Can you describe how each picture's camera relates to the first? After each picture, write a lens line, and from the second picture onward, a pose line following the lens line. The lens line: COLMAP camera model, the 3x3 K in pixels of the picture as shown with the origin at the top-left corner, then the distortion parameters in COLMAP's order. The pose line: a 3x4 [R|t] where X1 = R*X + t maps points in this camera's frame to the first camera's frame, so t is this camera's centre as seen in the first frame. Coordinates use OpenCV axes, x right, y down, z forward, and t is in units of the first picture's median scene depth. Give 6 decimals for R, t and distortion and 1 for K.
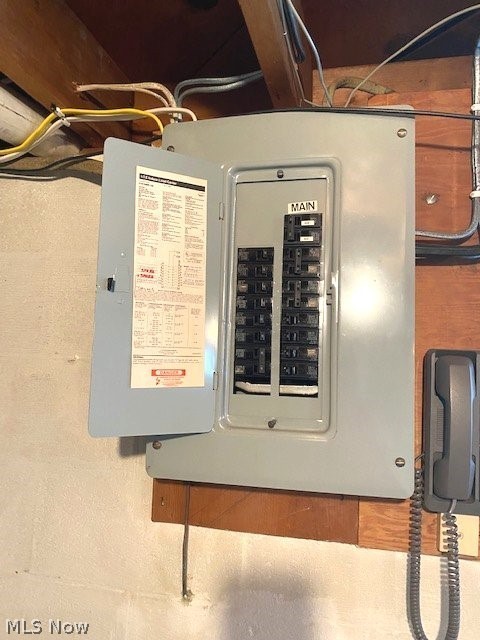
lens RADIAL K [[480.9, 0, 235.6], [0, 480.9, 321.1], [0, 0, 1]] dist [-0.007421, -0.019680]
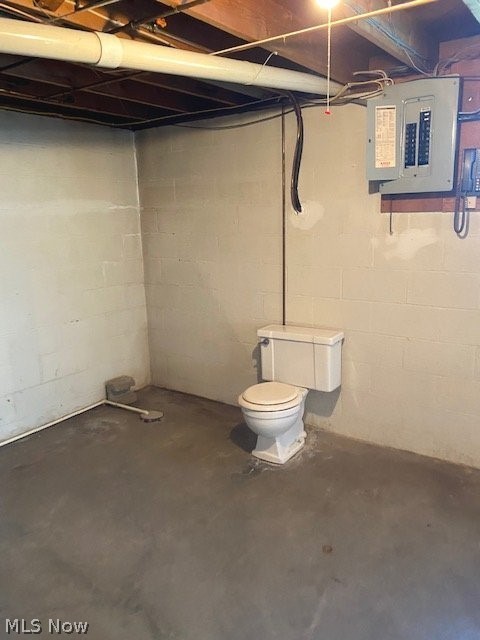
lens RADIAL K [[480.9, 0, 235.6], [0, 480.9, 321.1], [0, 0, 1]] dist [-0.007421, -0.019680]
pose [[0.908739, 0.031345, -0.416186, 0.372946], [0.099349, 0.952267, 0.288646, 0.077604], [0.405368, -0.303652, 0.862248, -2.893259]]
